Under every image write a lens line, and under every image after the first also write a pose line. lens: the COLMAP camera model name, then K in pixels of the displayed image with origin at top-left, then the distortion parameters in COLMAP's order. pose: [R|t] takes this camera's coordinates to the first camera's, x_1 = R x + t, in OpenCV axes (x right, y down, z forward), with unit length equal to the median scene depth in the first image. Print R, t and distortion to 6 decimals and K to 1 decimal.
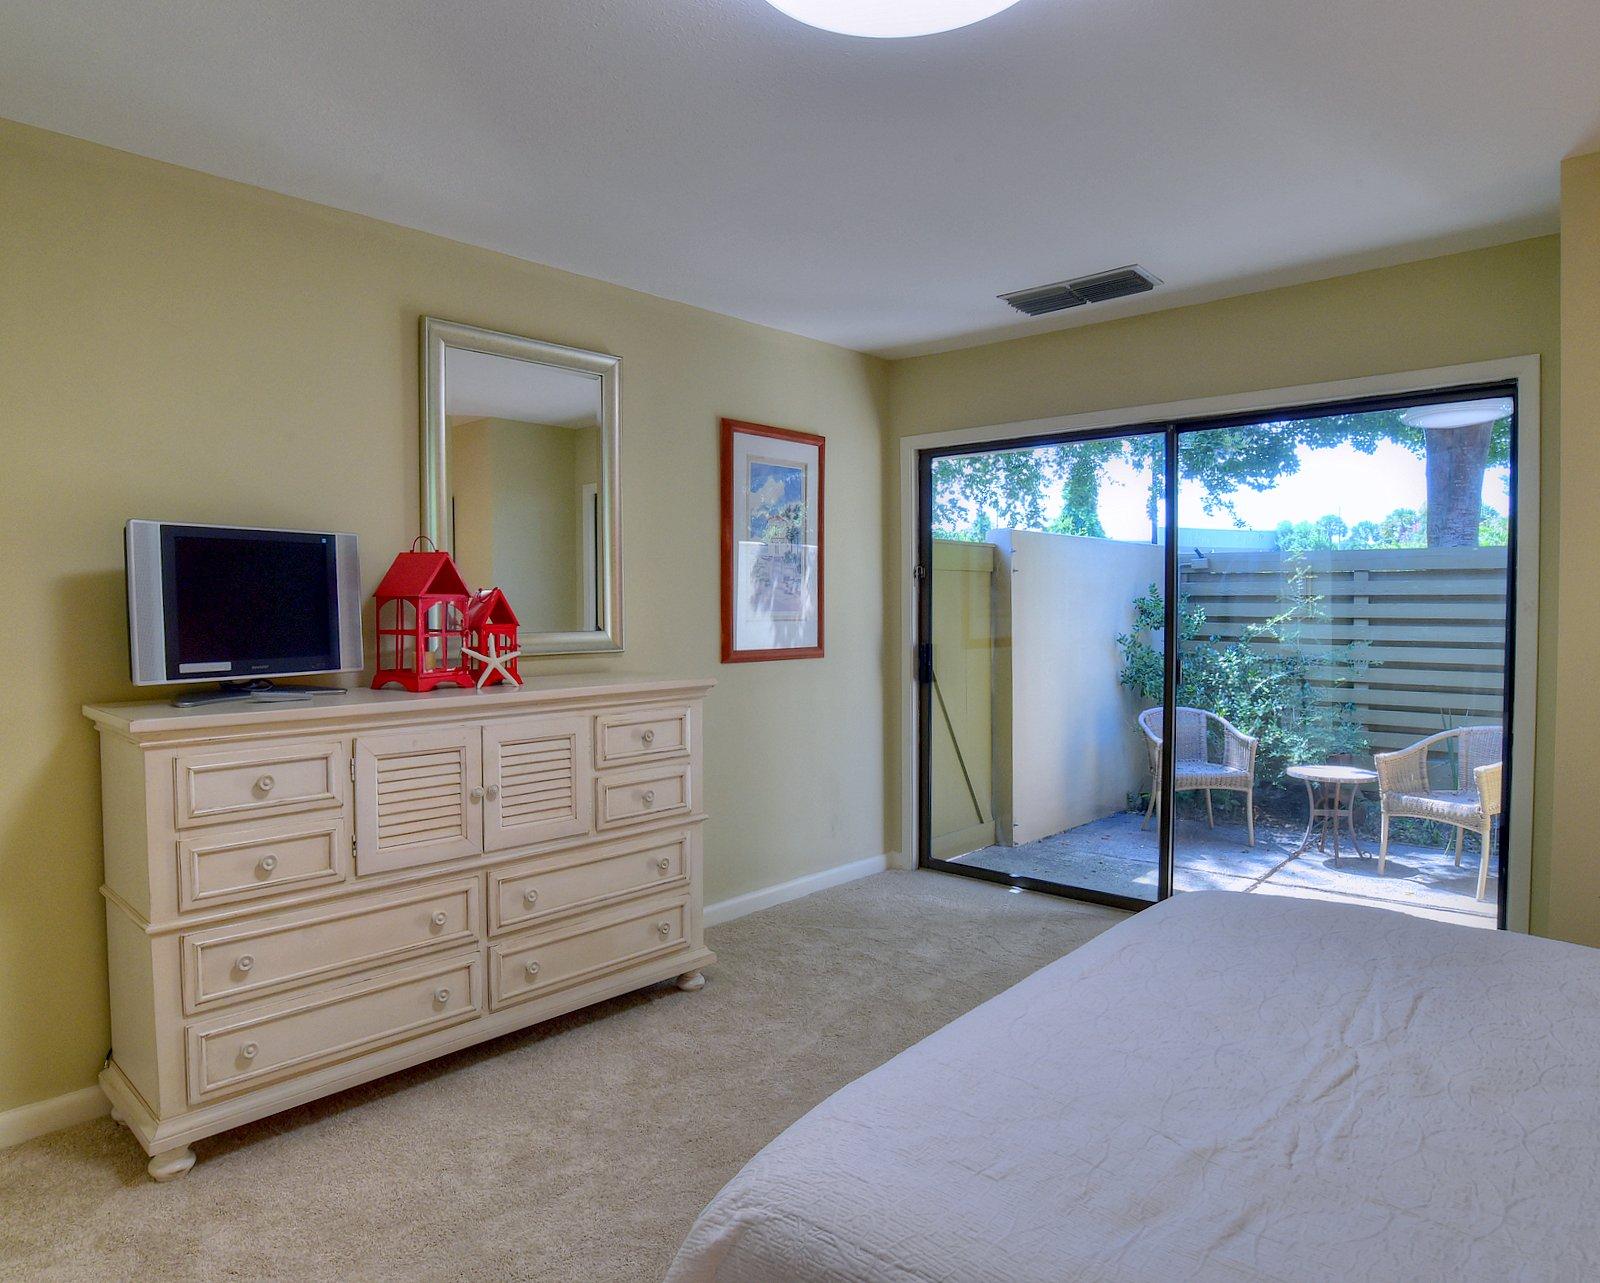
lens RADIAL K [[989.9, 0, 800.0], [0, 989.9, 641.5], [0, 0, 1]] dist [-0.075091, 0.025664]
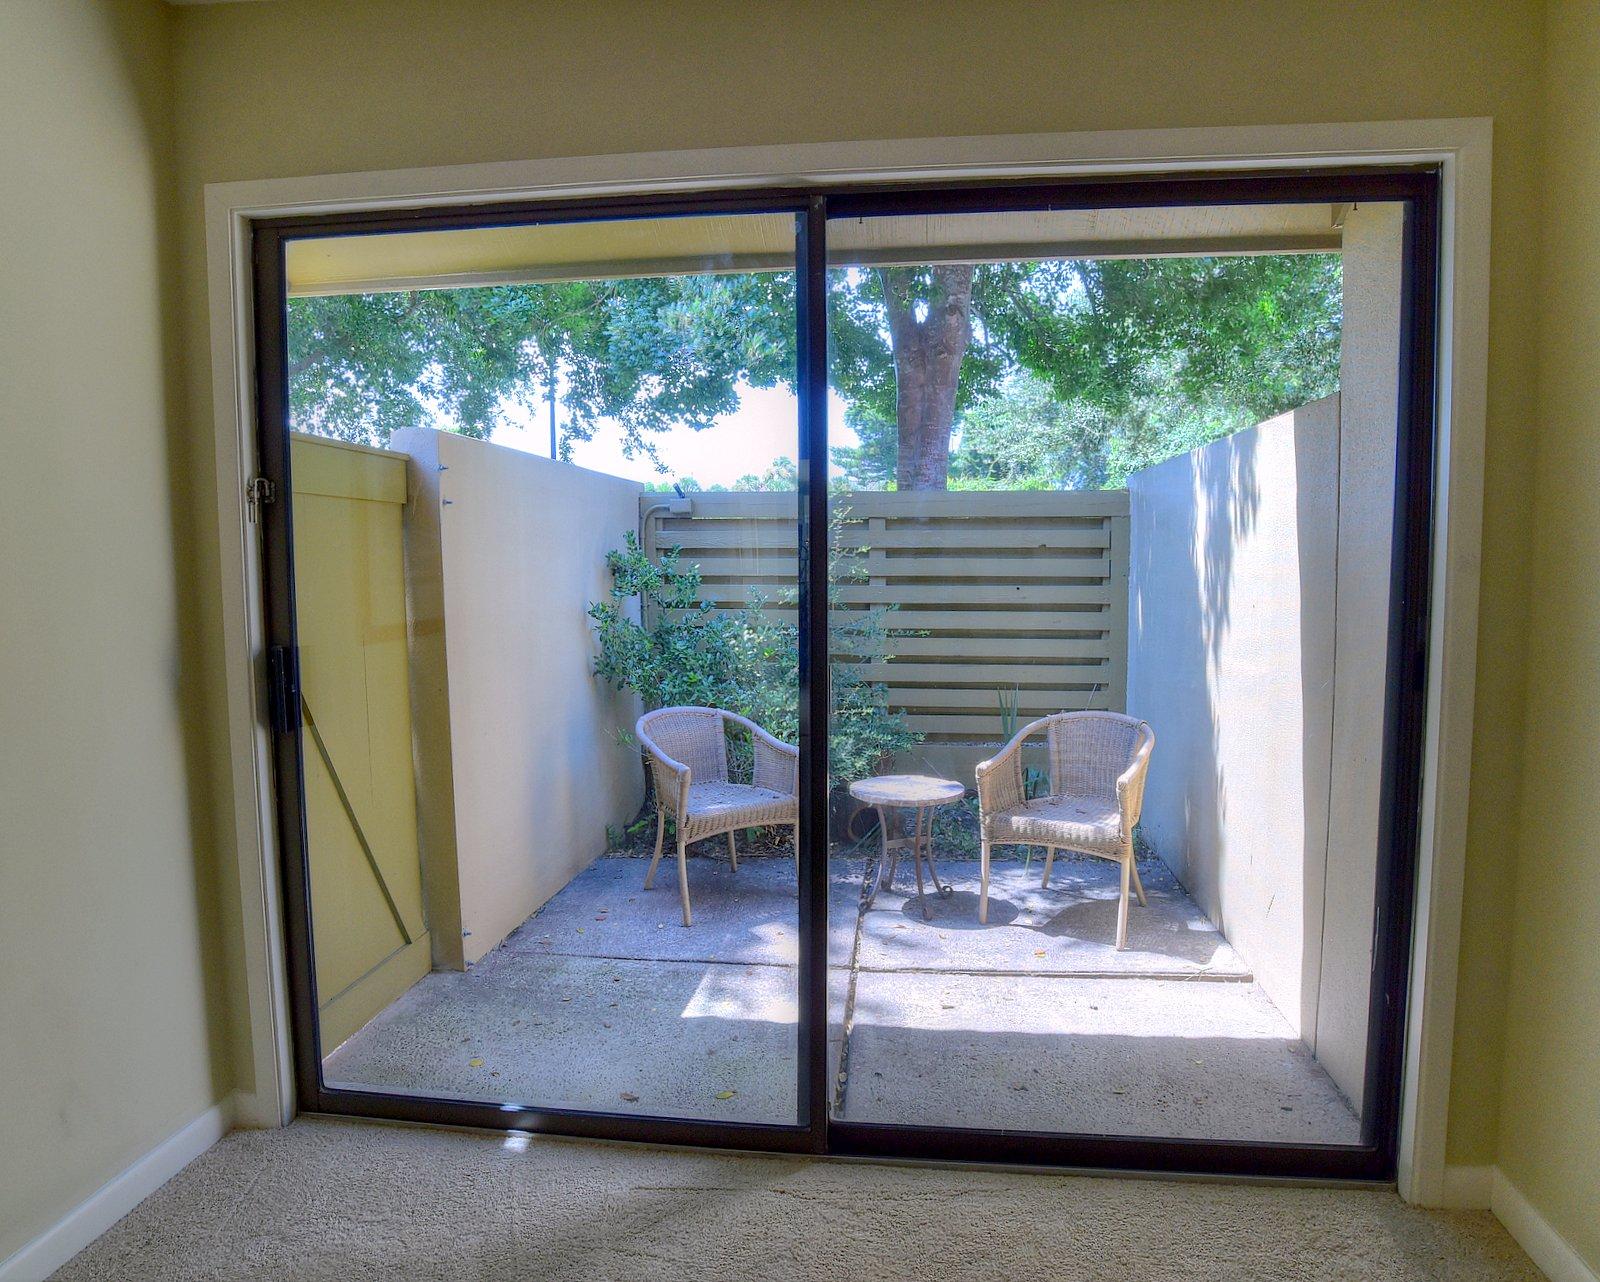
lens RADIAL K [[989.9, 0, 800.0], [0, 989.9, 641.0], [0, 0, 1]] dist [-0.075091, 0.025664]
pose [[0.815943, -0.047522, 0.576176, 0.052063], [0.022346, 0.998464, 0.050706, -0.015263], [-0.577700, -0.028497, 0.815752, 0.405504]]
